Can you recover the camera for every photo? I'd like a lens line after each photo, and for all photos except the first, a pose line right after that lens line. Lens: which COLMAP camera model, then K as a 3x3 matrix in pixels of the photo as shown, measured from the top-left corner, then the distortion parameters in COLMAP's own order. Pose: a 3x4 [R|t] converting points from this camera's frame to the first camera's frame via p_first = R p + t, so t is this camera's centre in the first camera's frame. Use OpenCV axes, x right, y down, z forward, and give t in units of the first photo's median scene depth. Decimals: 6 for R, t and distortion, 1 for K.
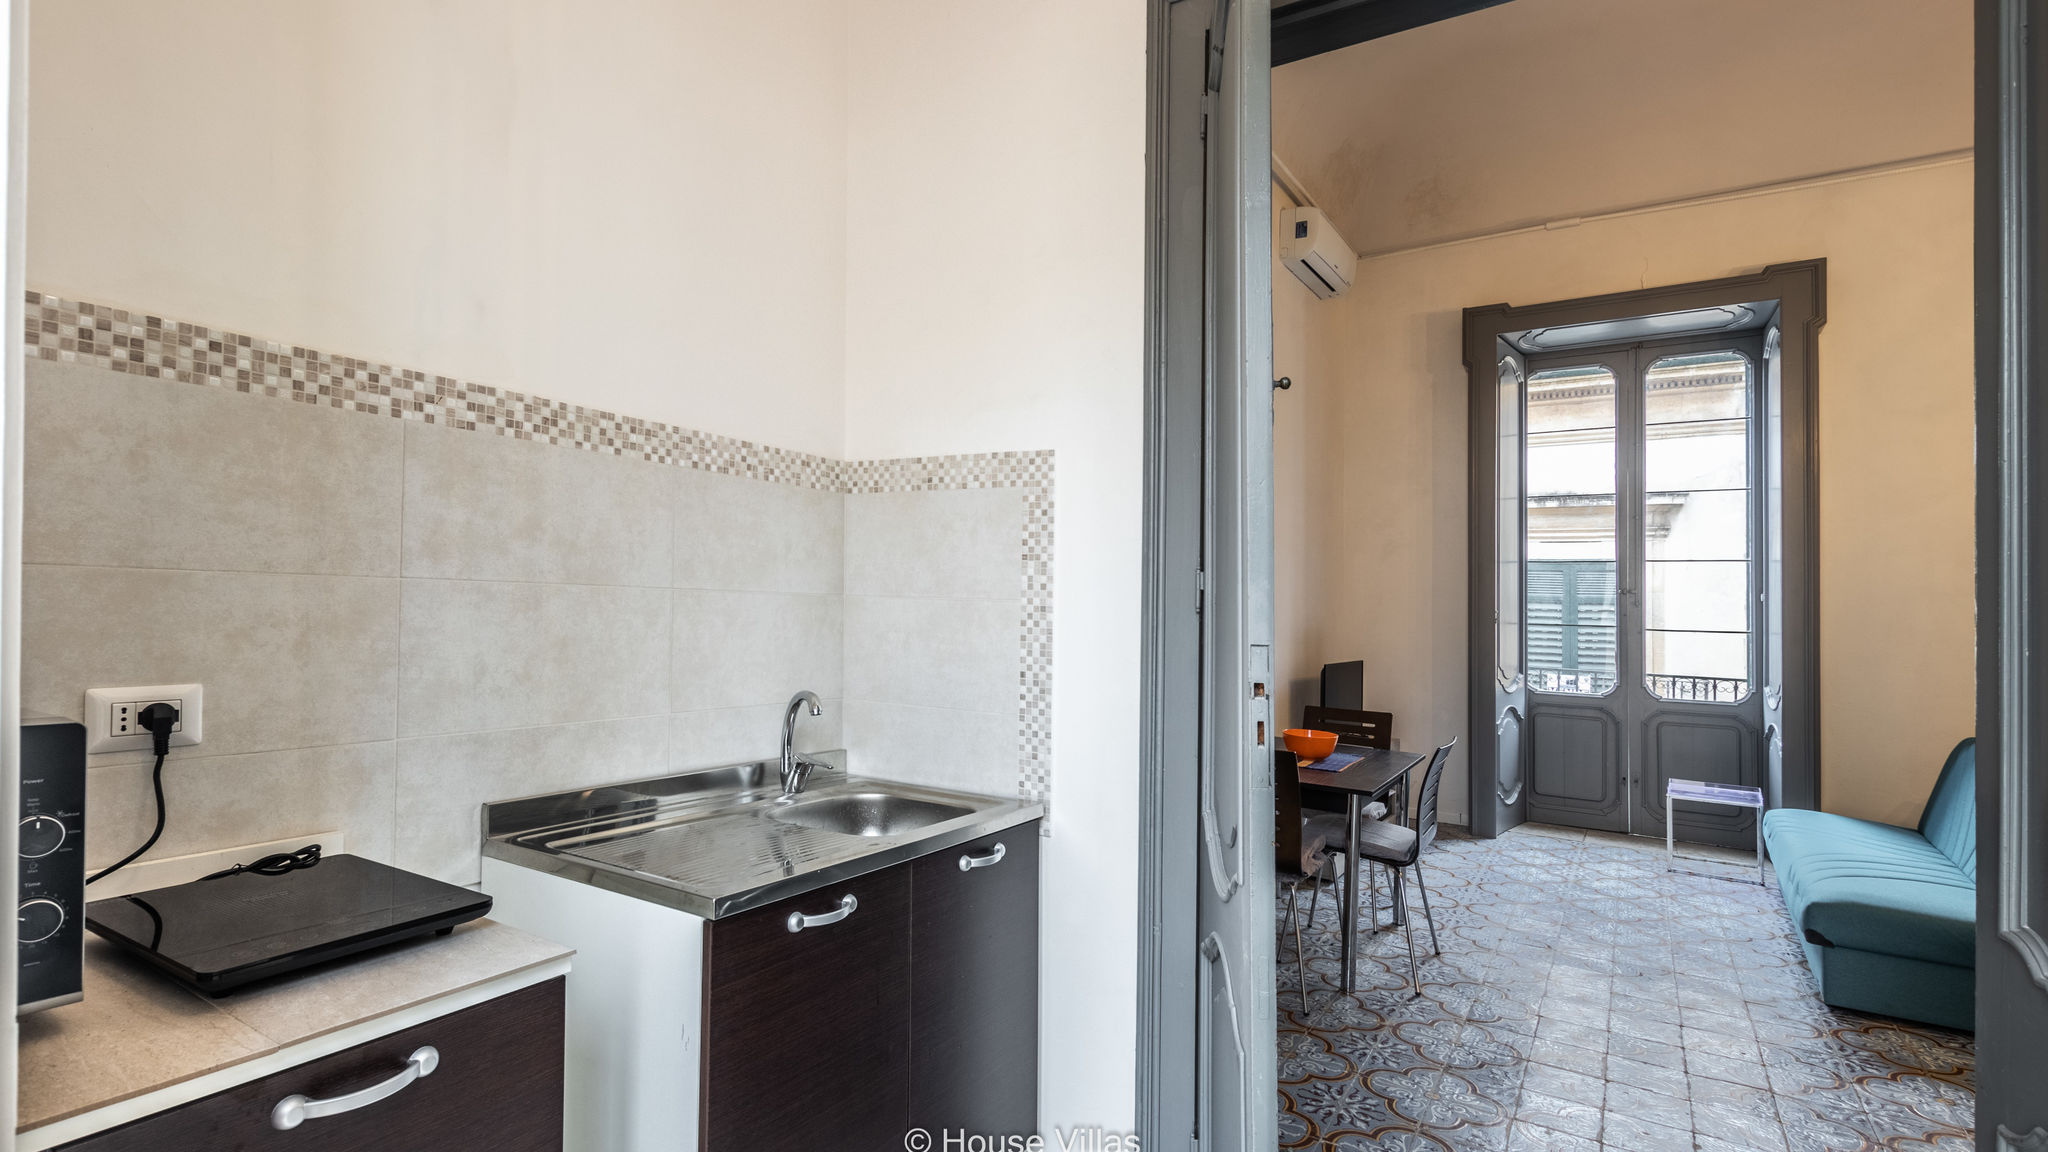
lens RADIAL K [[963.3, 0, 1009.4], [0, 963.3, 568.6], [0, 0, 1]] dist [0.009849, -0.001090]
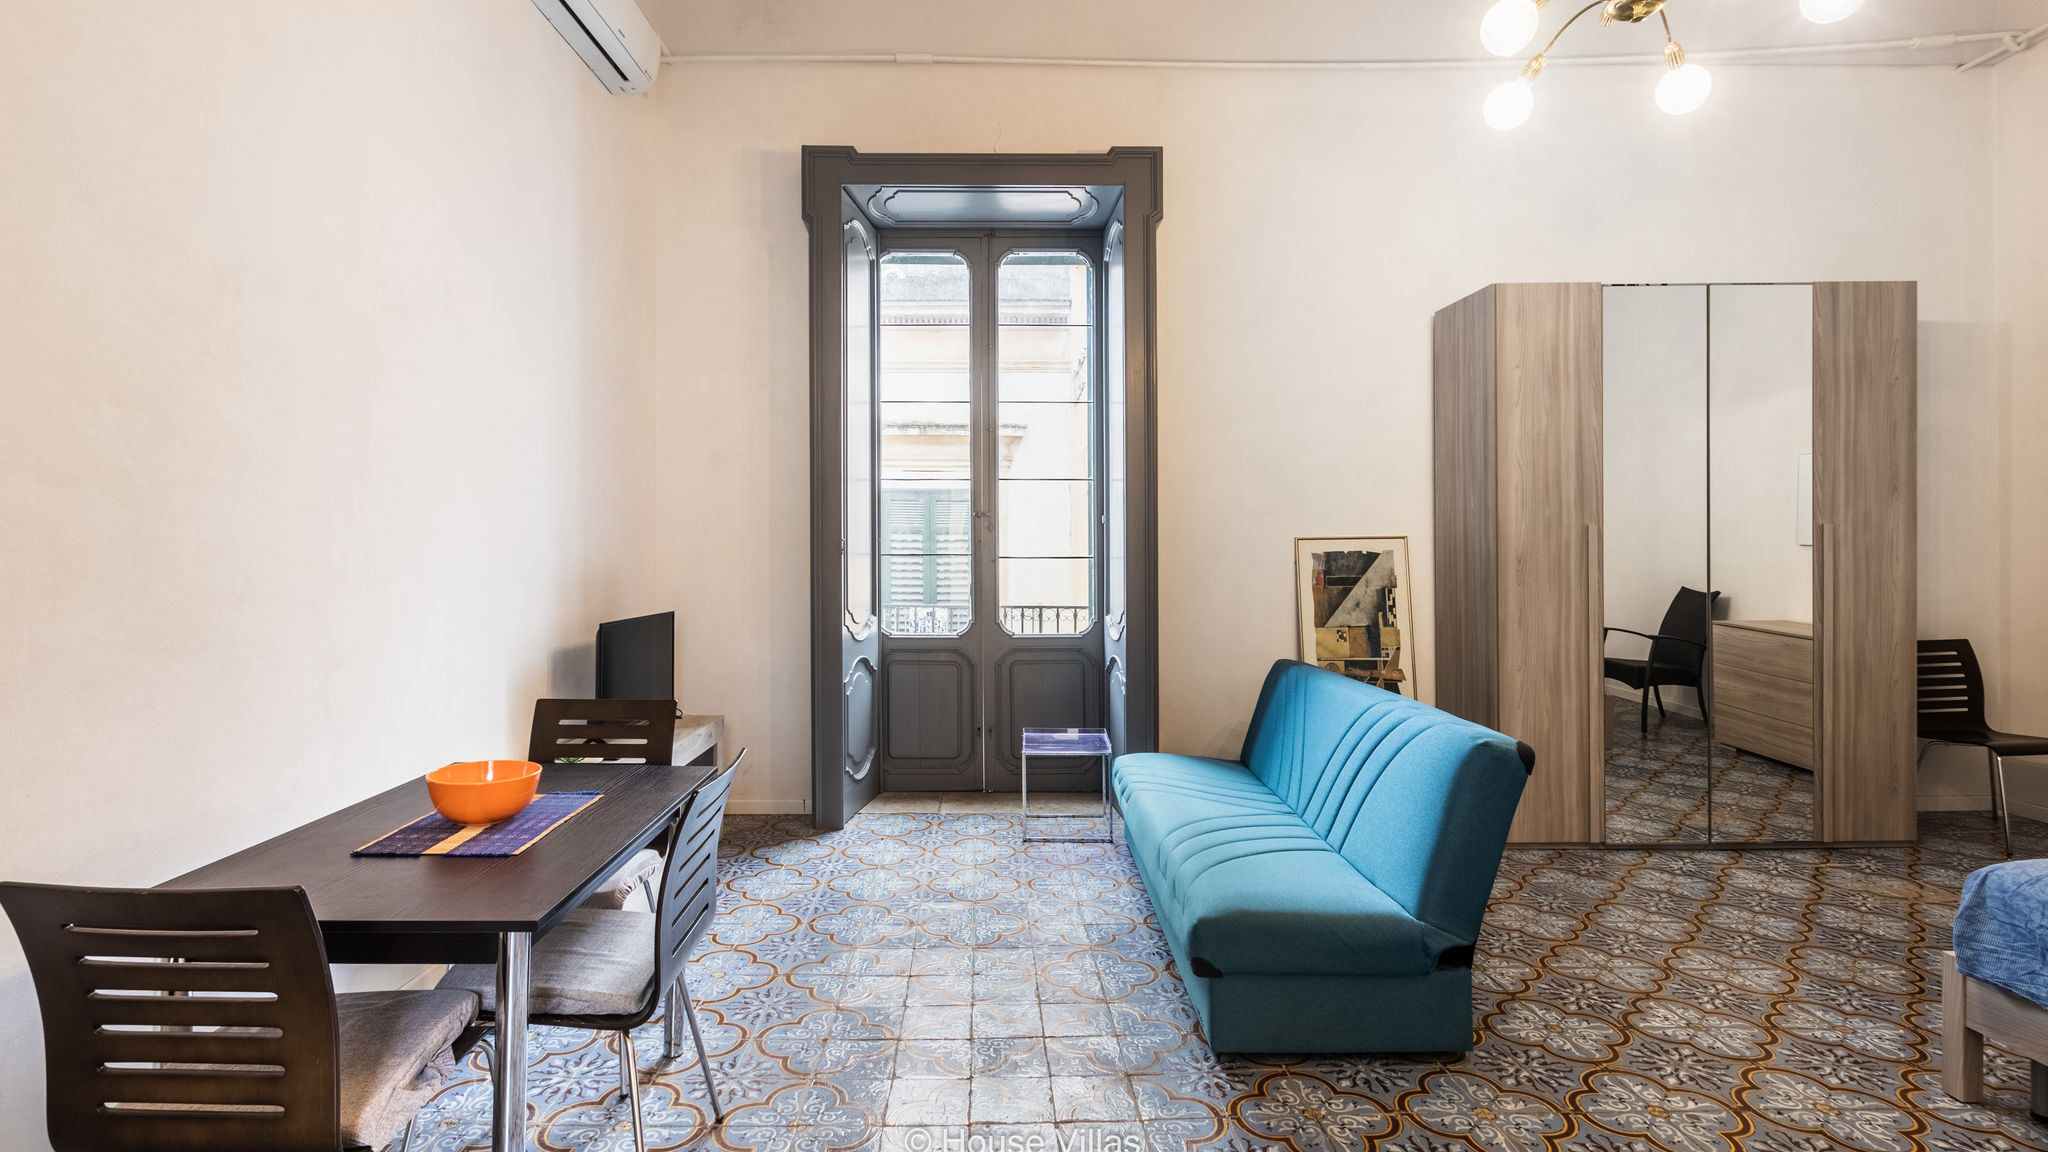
lens RADIAL K [[965.3, 0, 987.3], [0, 965.3, 536.9], [0, 0, 1]] dist [0.010882, -0.000148]
pose [[0.835663, -0.017404, 0.548967, 0.195914], [0.001007, 0.999545, 0.030154, 0.021085], [-0.549242, -0.024646, 0.835300, 0.320434]]
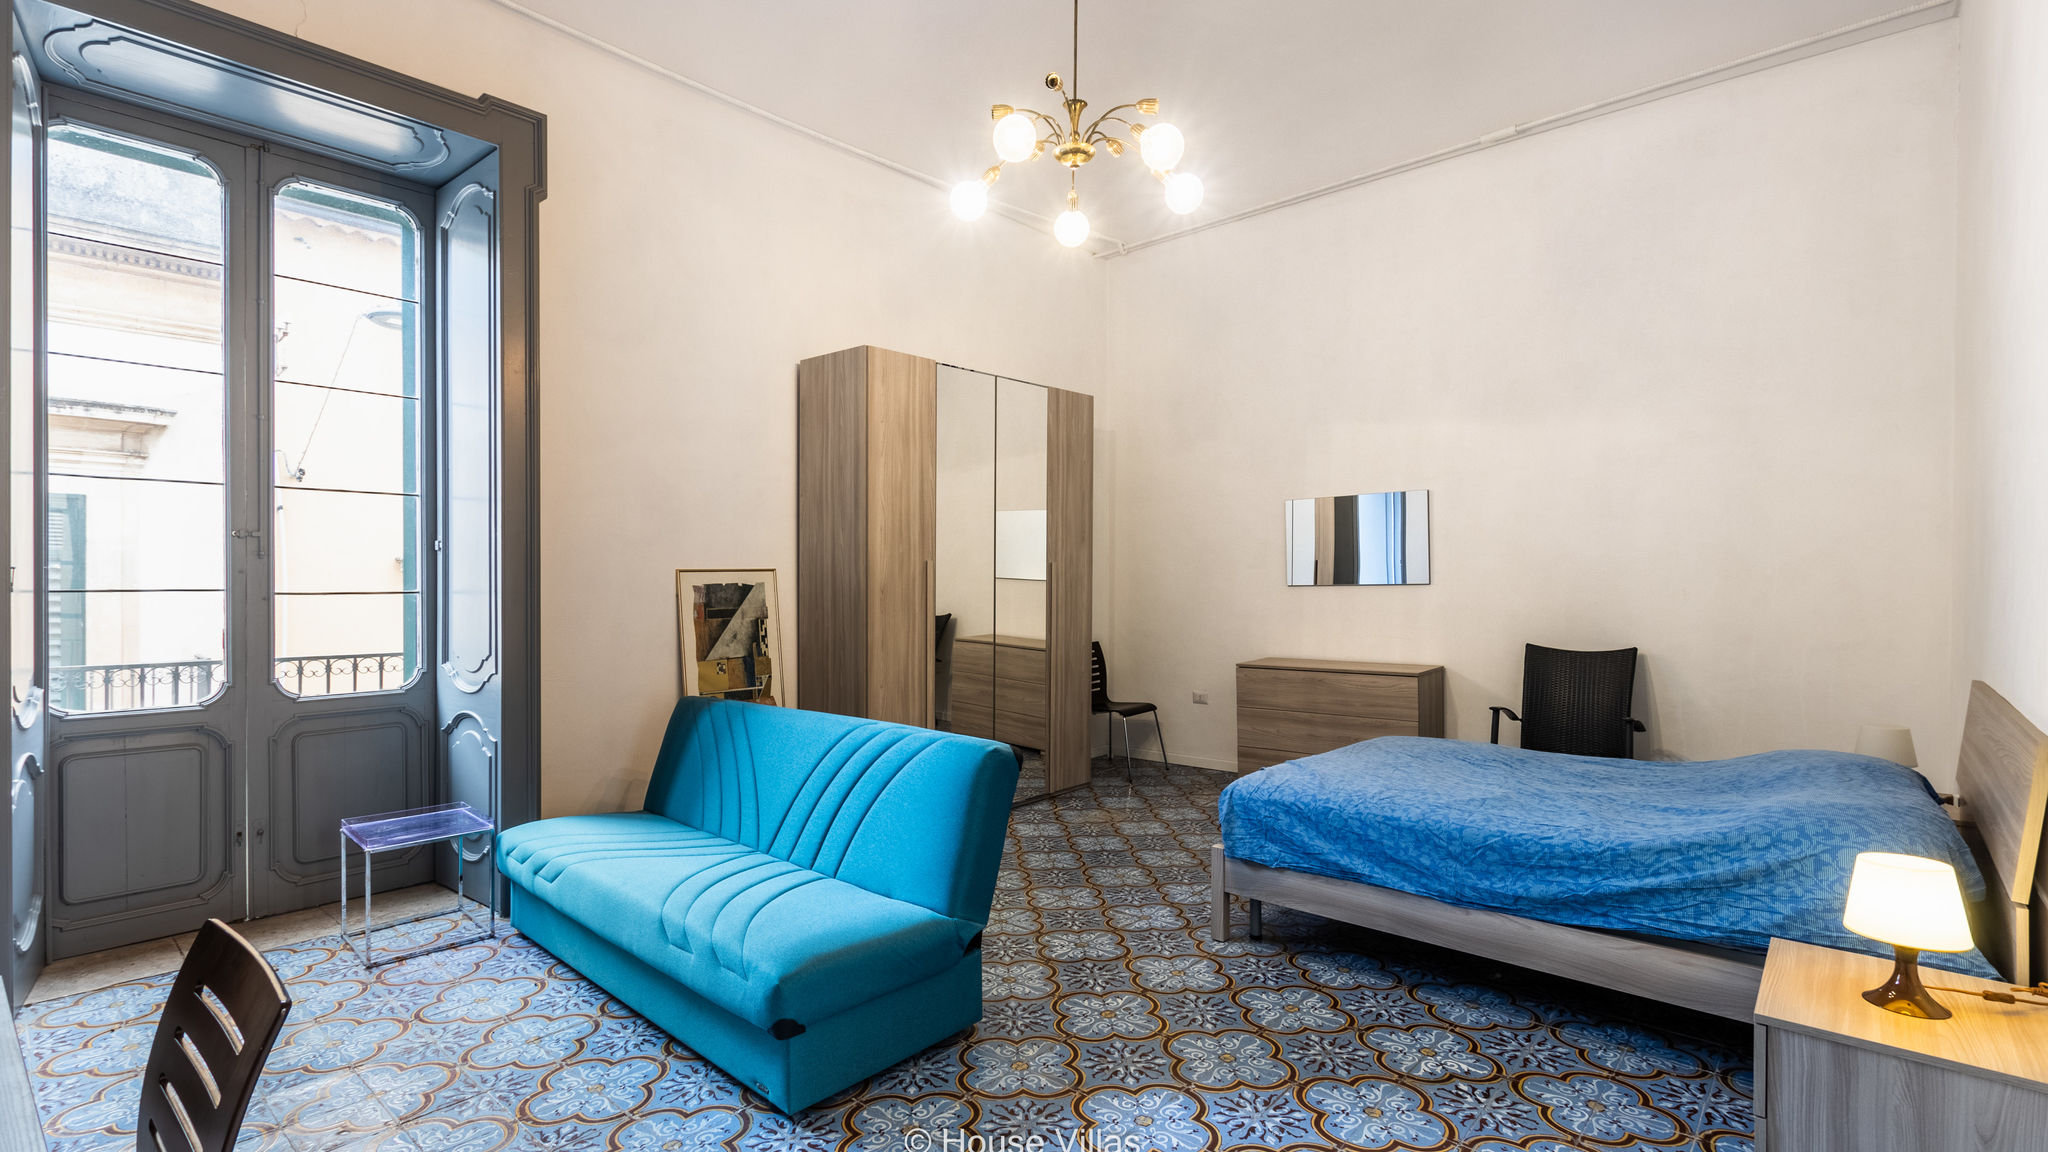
lens RADIAL K [[963.3, 0, 1009.4], [0, 963.3, 568.6], [0, 0, 1]] dist [0.009849, -0.001090]
pose [[0.163133, -0.013087, 0.986517, 0.120637], [-0.029739, 0.999392, 0.018176, 0.023850], [-0.986156, -0.032303, 0.162644, 0.488666]]
